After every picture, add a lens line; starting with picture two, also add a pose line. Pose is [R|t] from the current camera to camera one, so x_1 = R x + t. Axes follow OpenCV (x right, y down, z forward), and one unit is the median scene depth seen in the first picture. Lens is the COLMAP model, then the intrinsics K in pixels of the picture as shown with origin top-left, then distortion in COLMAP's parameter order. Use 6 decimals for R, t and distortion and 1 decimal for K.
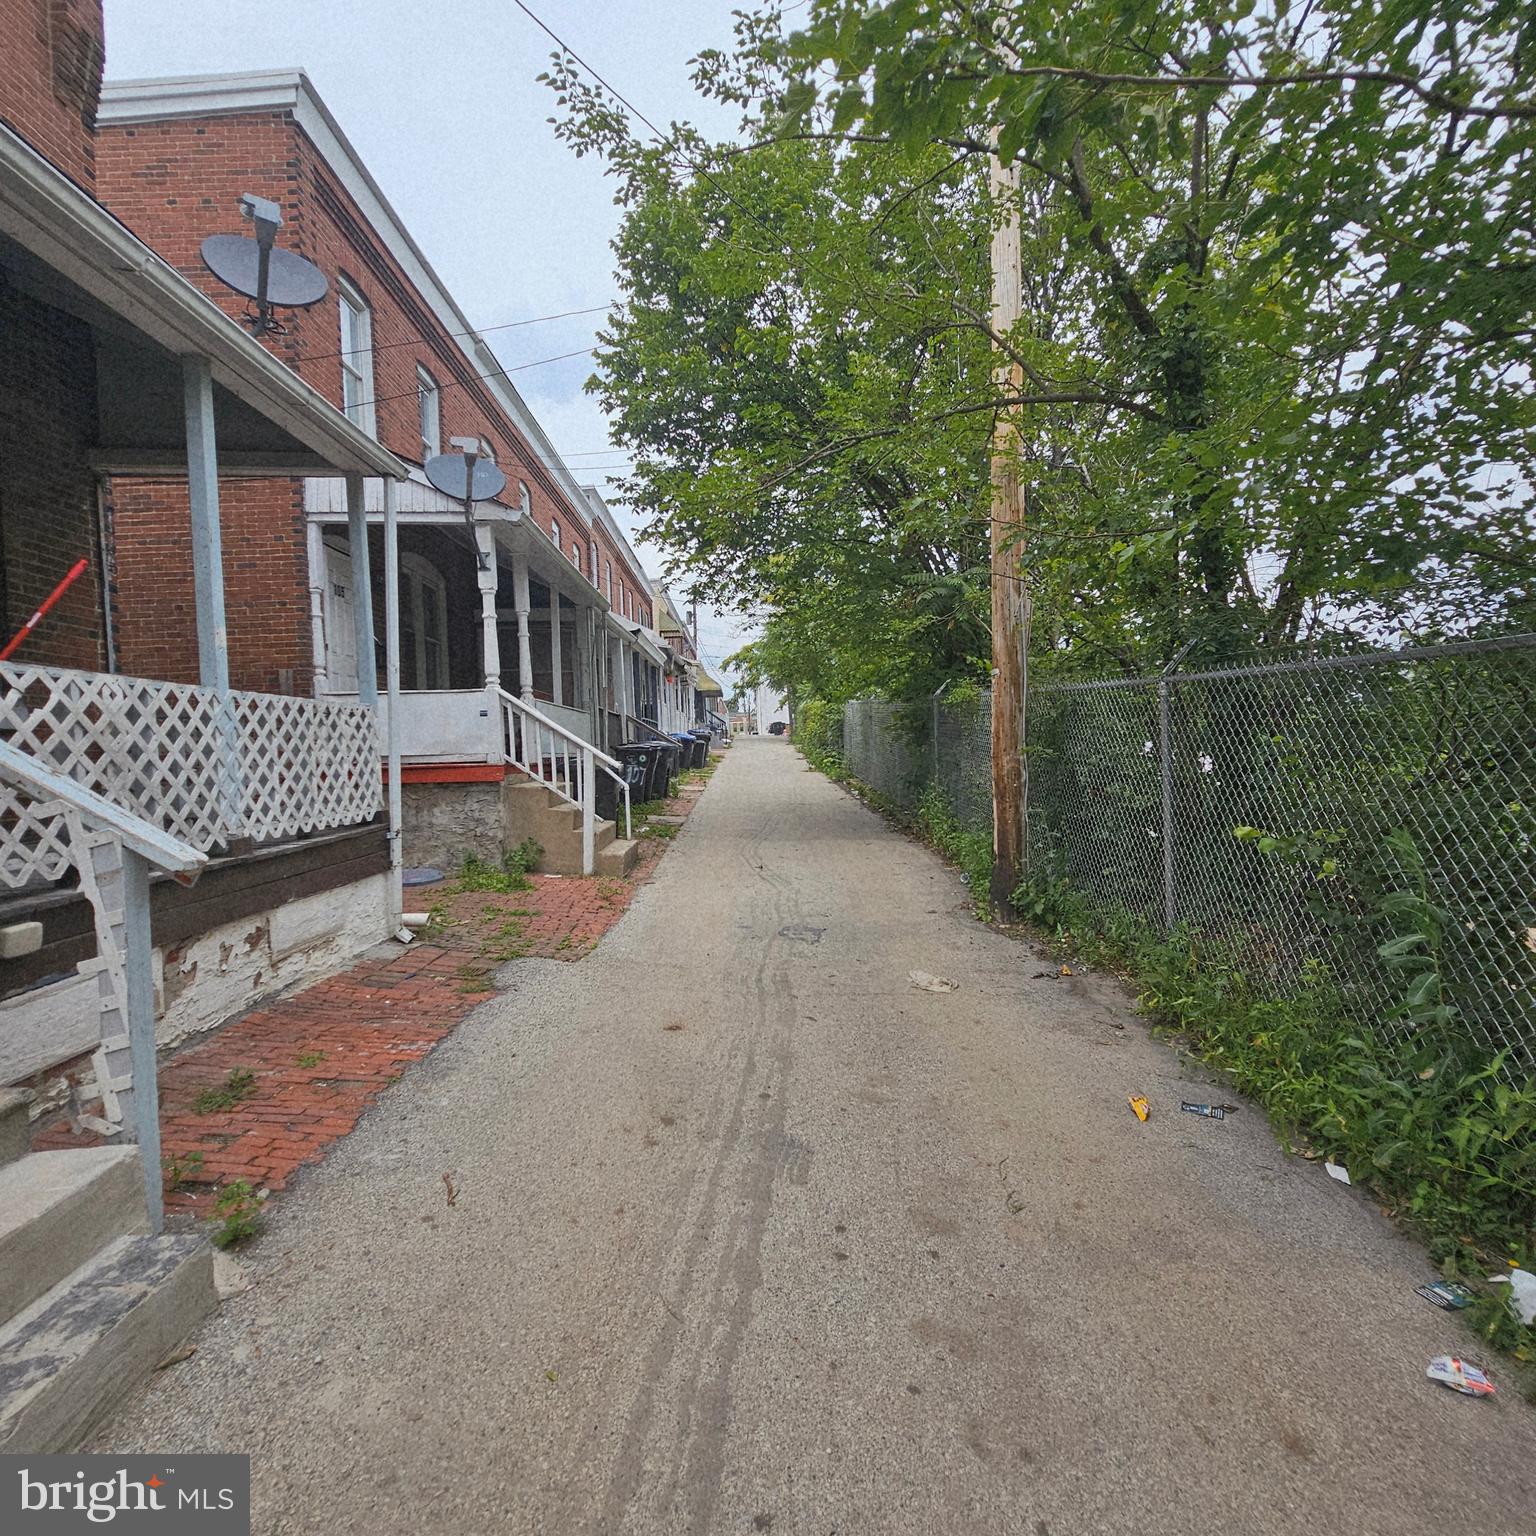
lens RADIAL K [[840.9, 0, 768.0], [0, 840.9, 768.0], [0, 0, 1]] dist [-0.001679, 0.002236]
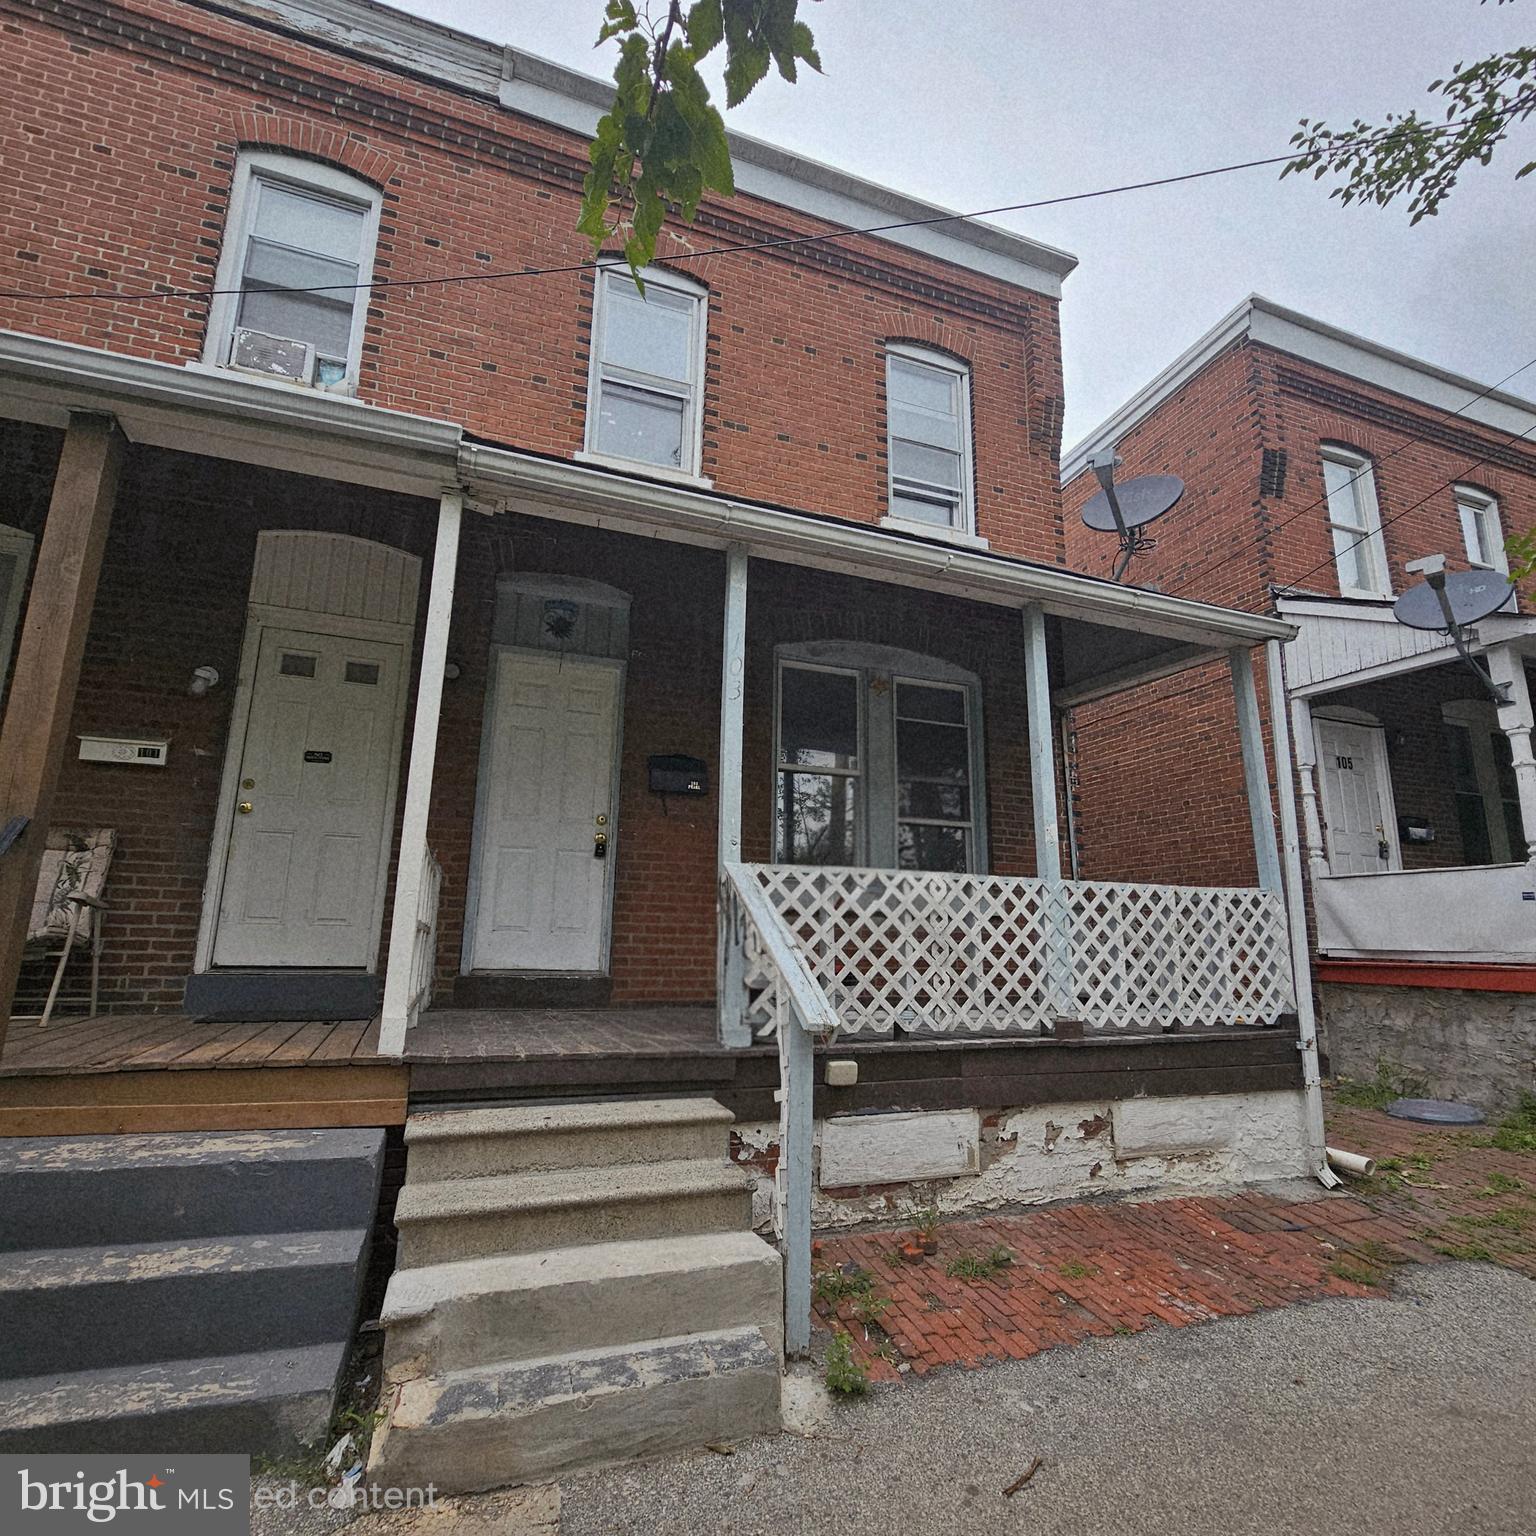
lens RADIAL K [[840.9, 0, 768.0], [0, 840.9, 768.0], [0, 0, 1]] dist [-0.001679, 0.002236]
pose [[0.329790, -0.160379, -0.930332, 0.274745], [-0.047918, 0.981350, -0.186160, -0.013819], [0.942837, 0.105974, 0.315954, 0.272980]]
